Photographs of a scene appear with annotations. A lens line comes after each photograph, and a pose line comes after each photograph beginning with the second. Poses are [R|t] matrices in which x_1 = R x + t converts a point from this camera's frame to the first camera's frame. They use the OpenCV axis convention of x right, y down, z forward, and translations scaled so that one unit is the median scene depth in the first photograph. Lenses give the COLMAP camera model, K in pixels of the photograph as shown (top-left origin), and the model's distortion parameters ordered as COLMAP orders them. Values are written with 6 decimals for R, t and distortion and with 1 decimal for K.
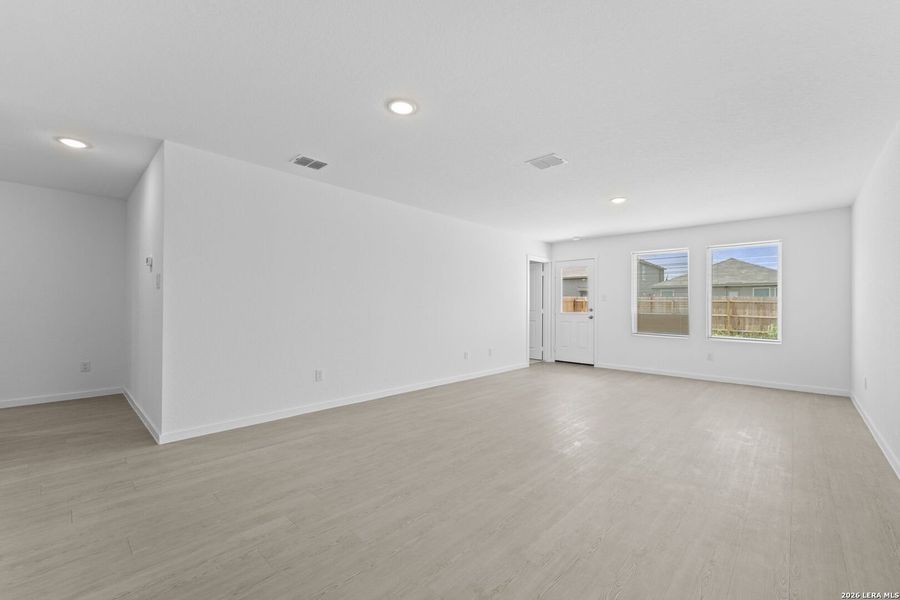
lens RADIAL K [[359.6, 0, 453.0], [0, 359.6, 302.2], [0, 0, 1]] dist [0.000845, 0.000097]
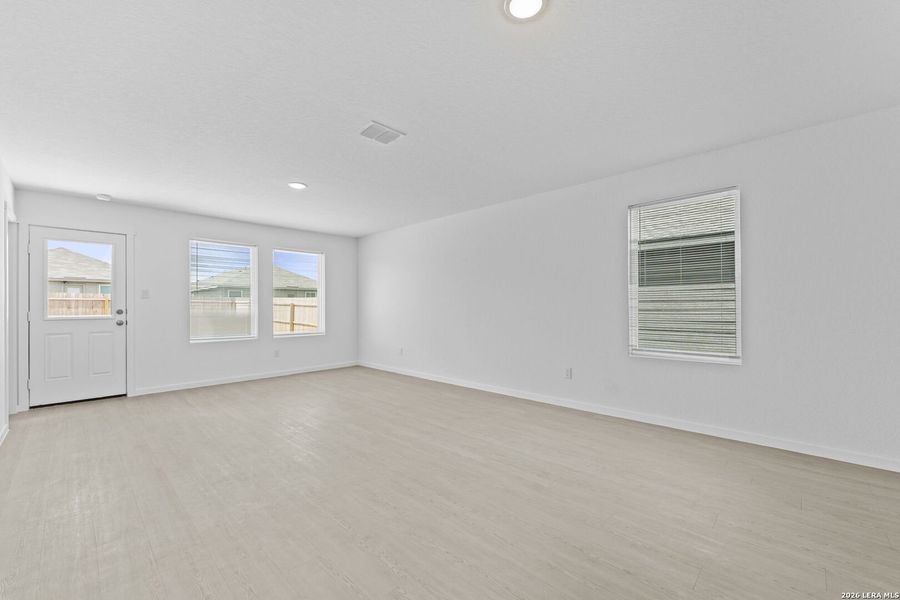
lens RADIAL K [[370.8, 0, 450.0], [0, 370.8, 300.0], [0, 0, 1]] dist [0.000881, 0.000051]
pose [[0.022137, 0.005505, 0.999740, -0.279084], [-0.004324, 0.999976, -0.005410, 0.000864], [-0.999746, -0.004203, 0.022161, 0.379971]]
